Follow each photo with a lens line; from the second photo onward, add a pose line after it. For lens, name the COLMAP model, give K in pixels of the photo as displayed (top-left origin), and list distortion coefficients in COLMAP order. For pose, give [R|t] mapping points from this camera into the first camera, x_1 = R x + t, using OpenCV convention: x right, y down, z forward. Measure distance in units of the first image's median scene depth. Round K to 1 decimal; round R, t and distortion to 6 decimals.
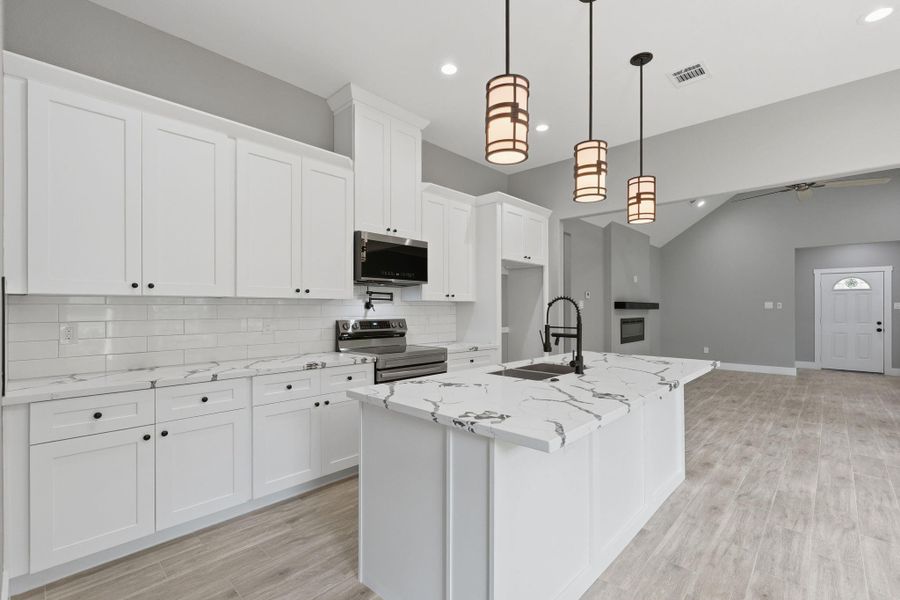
lens RADIAL K [[396.6, 0, 434.2], [0, 396.6, 308.5], [0, 0, 1]] dist [0.000989, -0.000026]
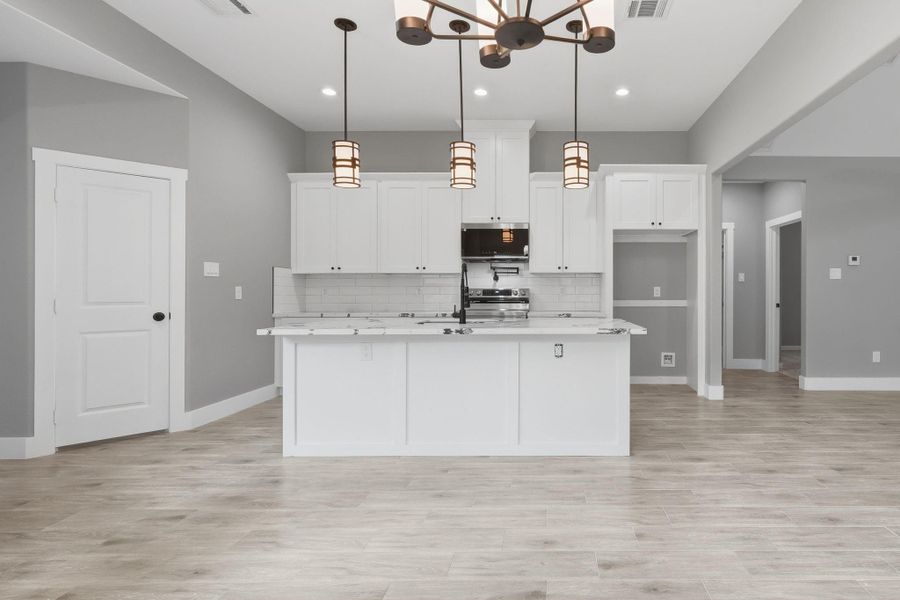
lens RADIAL K [[433.2, 0, 554.4], [0, 433.2, 292.4], [0, 0, 1]] dist [-0.000866, -0.000028]
pose [[0.710231, -0.001598, -0.703967, 1.031828], [0.001873, 0.999998, -0.000381, 0.043762], [0.703966, -0.001048, 0.710233, 0.143463]]
